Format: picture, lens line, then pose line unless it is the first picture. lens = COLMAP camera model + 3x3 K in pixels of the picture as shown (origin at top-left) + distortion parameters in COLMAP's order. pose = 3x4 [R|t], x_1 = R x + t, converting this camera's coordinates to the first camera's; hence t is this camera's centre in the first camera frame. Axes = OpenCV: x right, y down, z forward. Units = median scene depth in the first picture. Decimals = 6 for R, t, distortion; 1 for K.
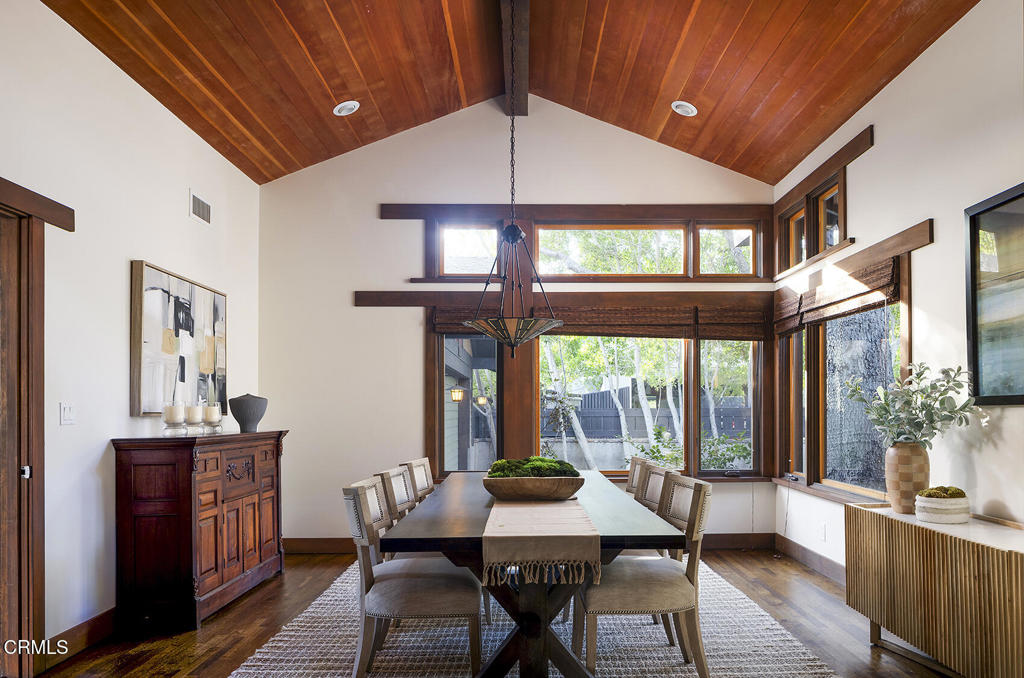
lens RADIAL K [[704.2, 0, 512.1], [0, 704.2, 352.3], [0, 0, 1]] dist [-0.006221, -0.003372]
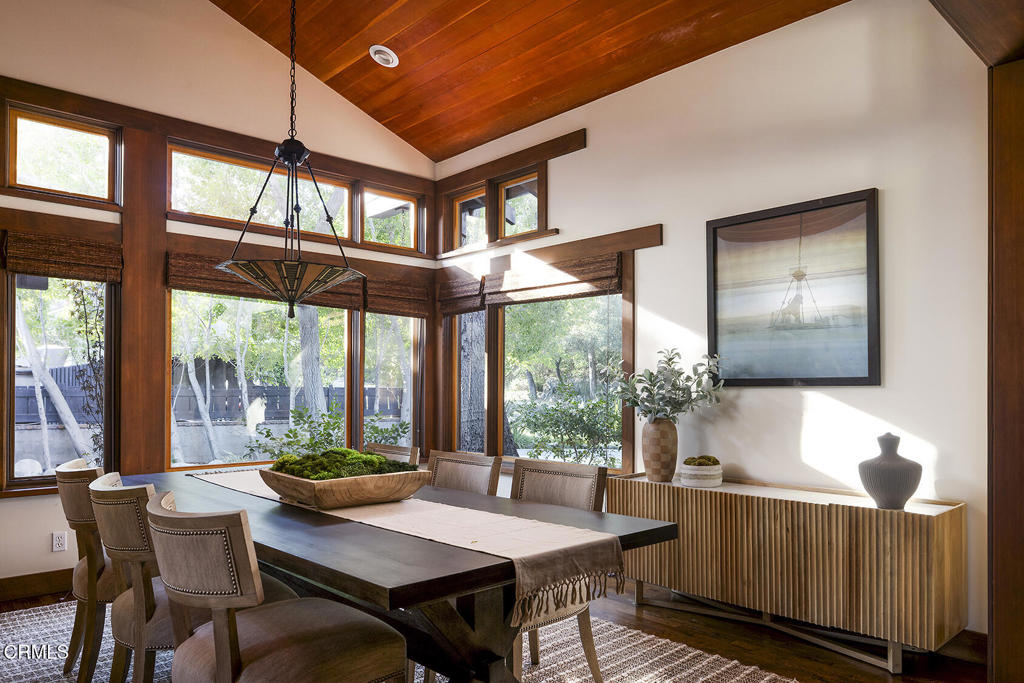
lens RADIAL K [[715.2, 0, 512.0], [0, 715.2, 341.5], [0, 0, 1]] dist [0.013479, 0.001414]
pose [[0.728167, 0.049918, 0.683580, -0.235456], [-0.060735, 0.998120, -0.008191, 0.016626], [-0.682704, -0.035553, 0.729830, 0.190744]]
